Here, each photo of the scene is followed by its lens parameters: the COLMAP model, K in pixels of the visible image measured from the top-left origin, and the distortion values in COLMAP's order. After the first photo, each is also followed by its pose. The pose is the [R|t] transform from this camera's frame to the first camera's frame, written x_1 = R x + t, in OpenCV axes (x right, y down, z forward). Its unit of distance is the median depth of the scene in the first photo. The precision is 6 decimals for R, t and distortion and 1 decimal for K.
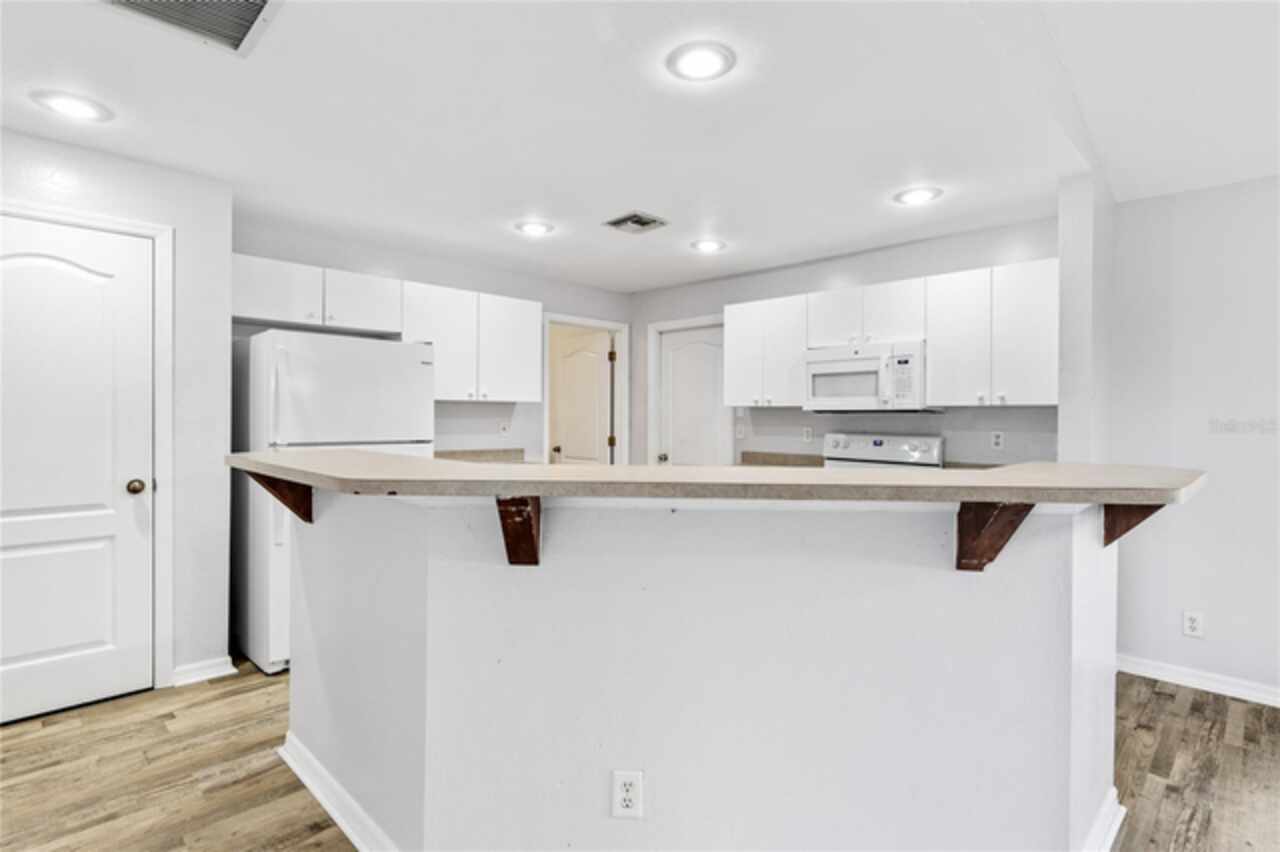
lens RADIAL K [[637.0, 0, 640.1], [0, 637.0, 422.4], [0, 0, 1]] dist [0.003943, -0.000901]
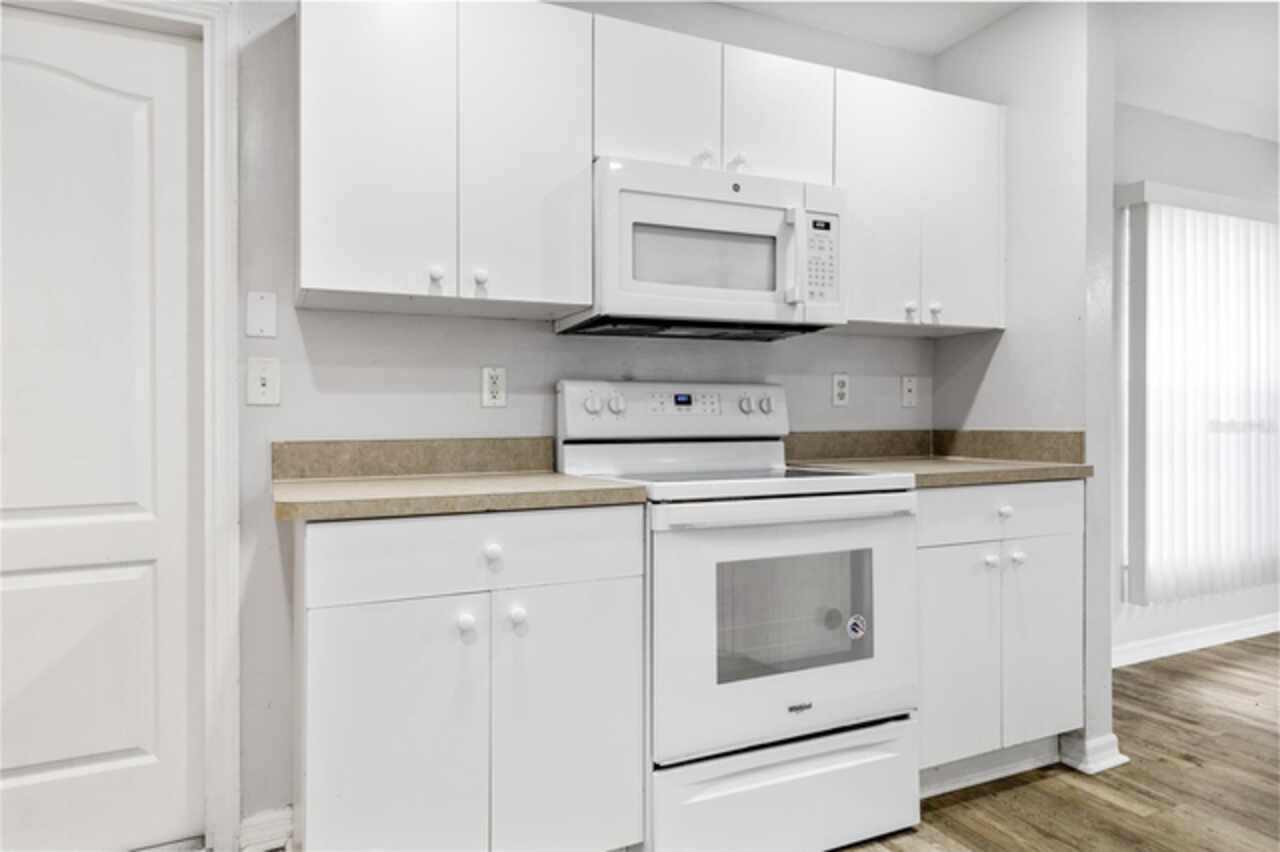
lens RADIAL K [[803.8, 0, 642.2], [0, 803.8, 423.0], [0, 0, 1]] dist [0.000342, 0.000177]
pose [[0.338214, -0.016517, 0.940924, -0.197285], [0.019640, 0.999752, 0.010490, 0.043557], [-0.940864, 0.014932, 0.338454, 0.849028]]
